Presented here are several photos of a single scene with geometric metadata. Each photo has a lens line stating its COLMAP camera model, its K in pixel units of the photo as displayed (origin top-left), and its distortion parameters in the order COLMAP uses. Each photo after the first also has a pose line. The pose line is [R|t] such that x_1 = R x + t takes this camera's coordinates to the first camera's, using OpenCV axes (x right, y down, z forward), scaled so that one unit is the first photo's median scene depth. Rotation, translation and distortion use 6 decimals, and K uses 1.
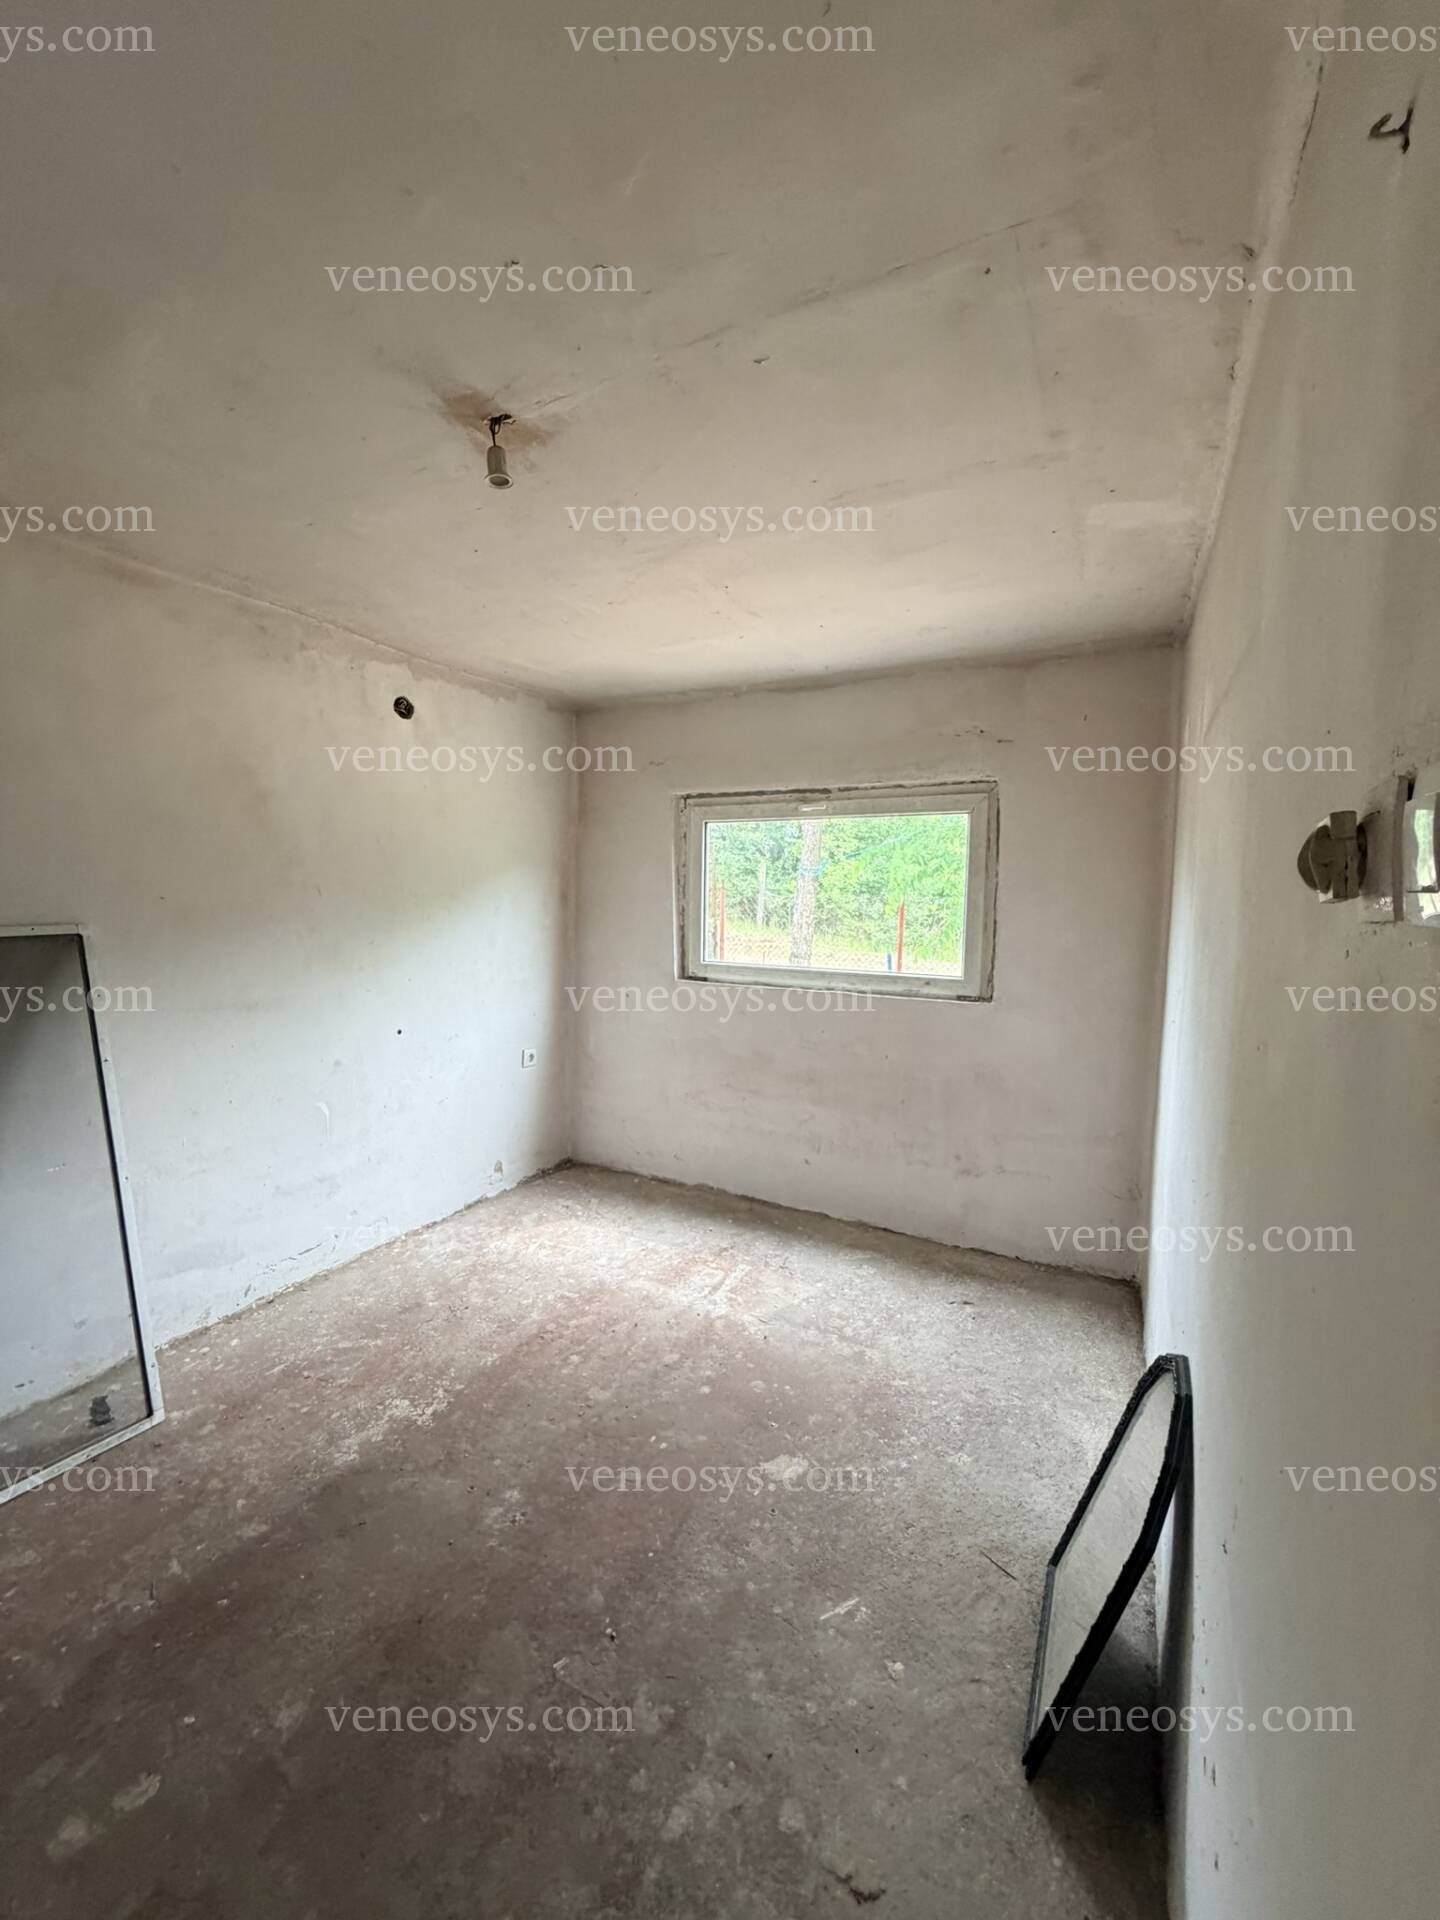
lens RADIAL K [[771.8, 0, 719.4], [0, 771.8, 951.2], [0, 0, 1]] dist [0.000305, -0.000009]
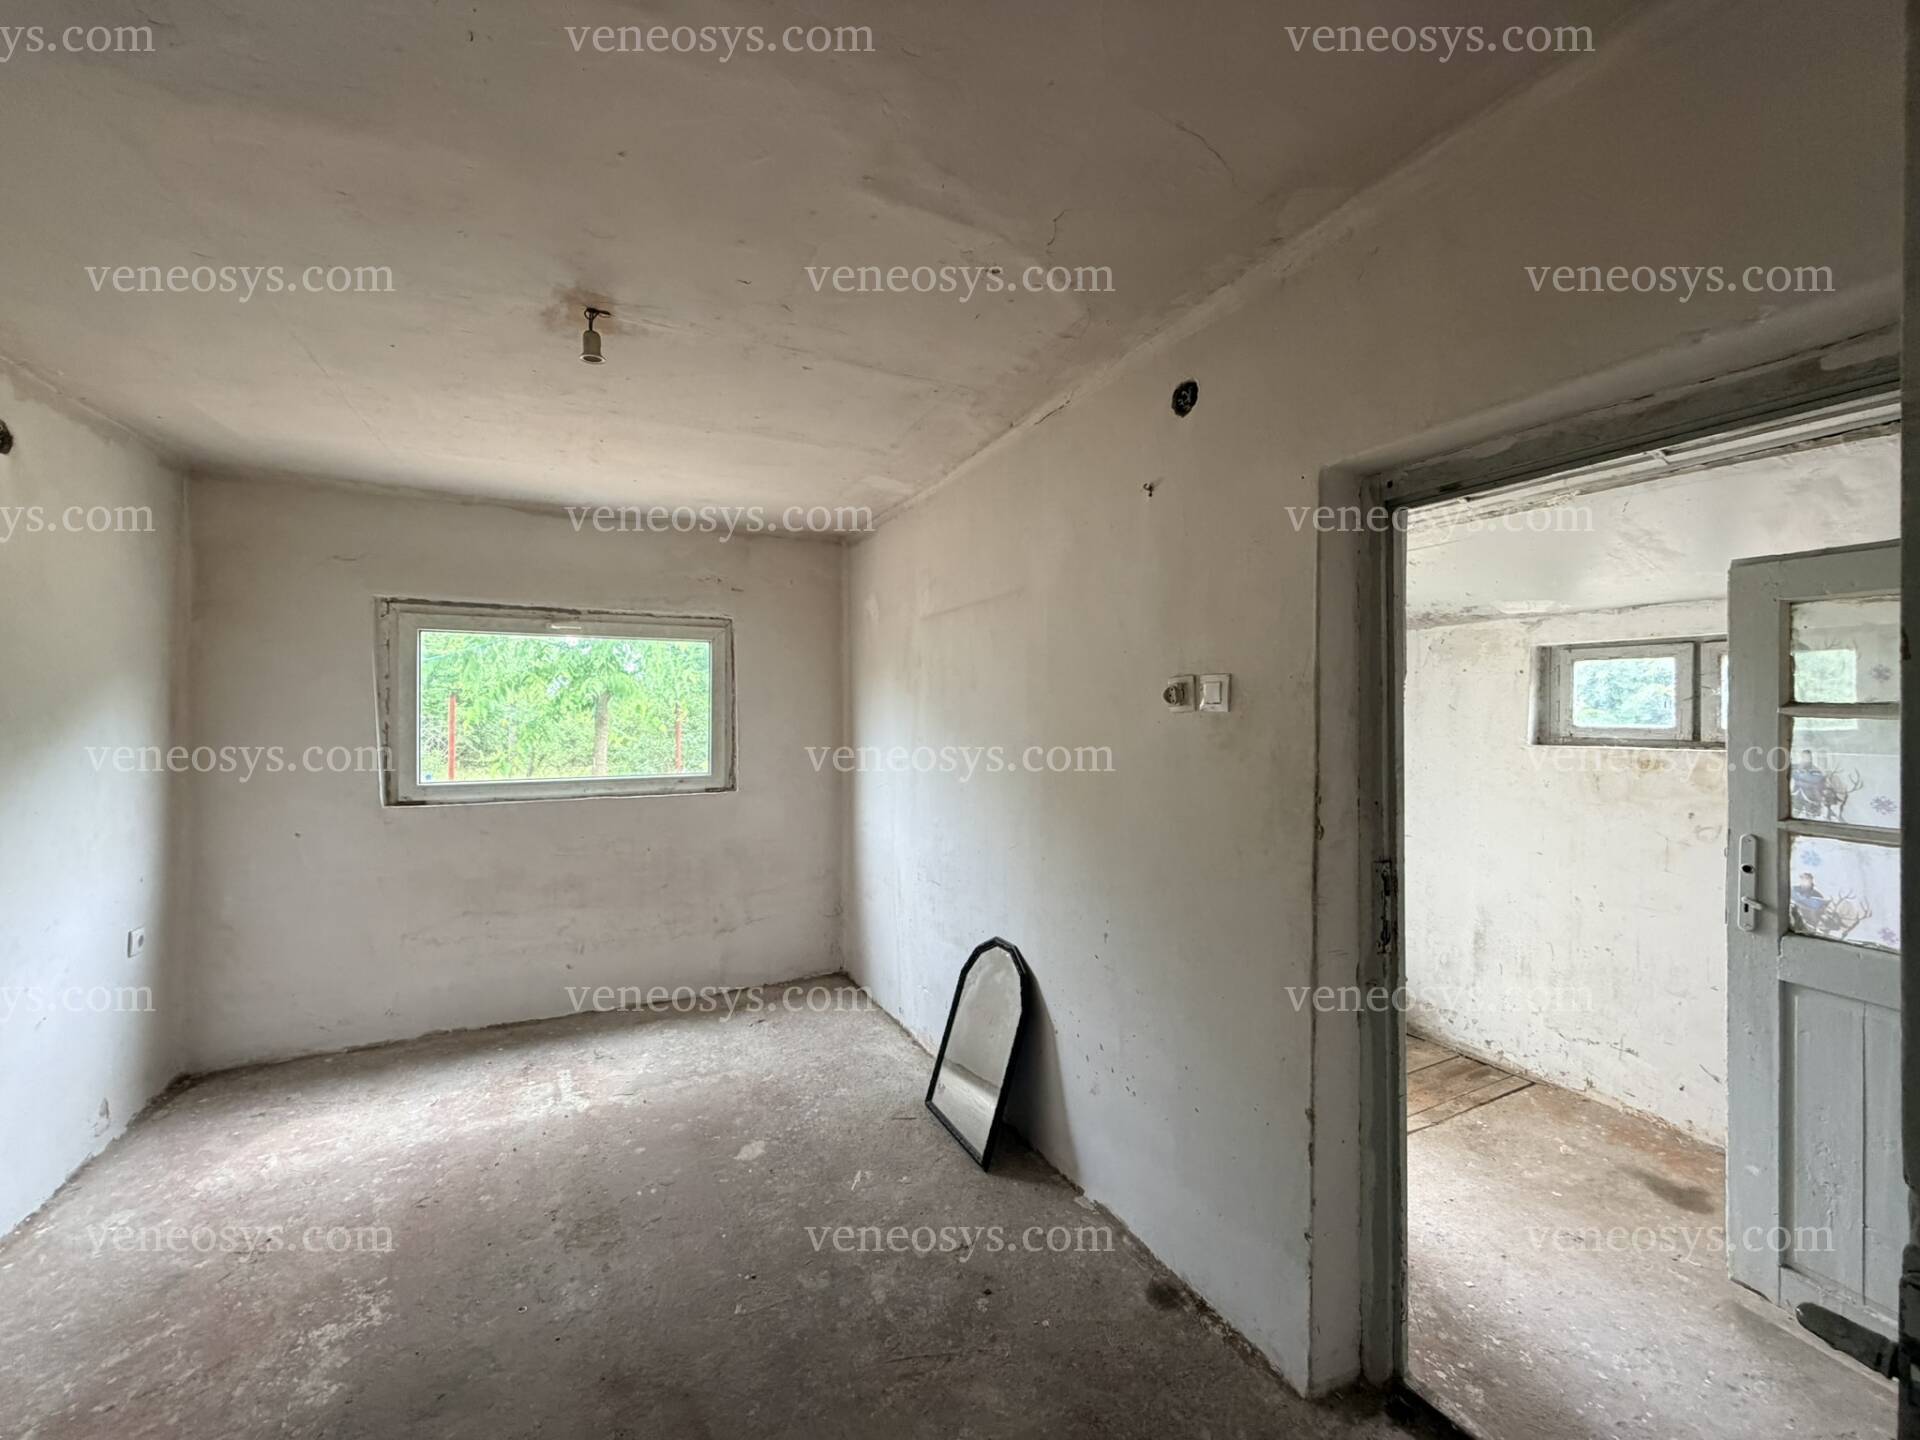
lens RADIAL K [[771.8, 0, 959.2], [0, 771.8, 711.9], [0, 0, 1]] dist [0.000305, -0.000009]
pose [[0.577215, -0.014228, 0.816468, -0.455539], [0.068744, 0.997146, -0.031224, 0.001754], [-0.813693, 0.074150, 0.576546, -0.047039]]
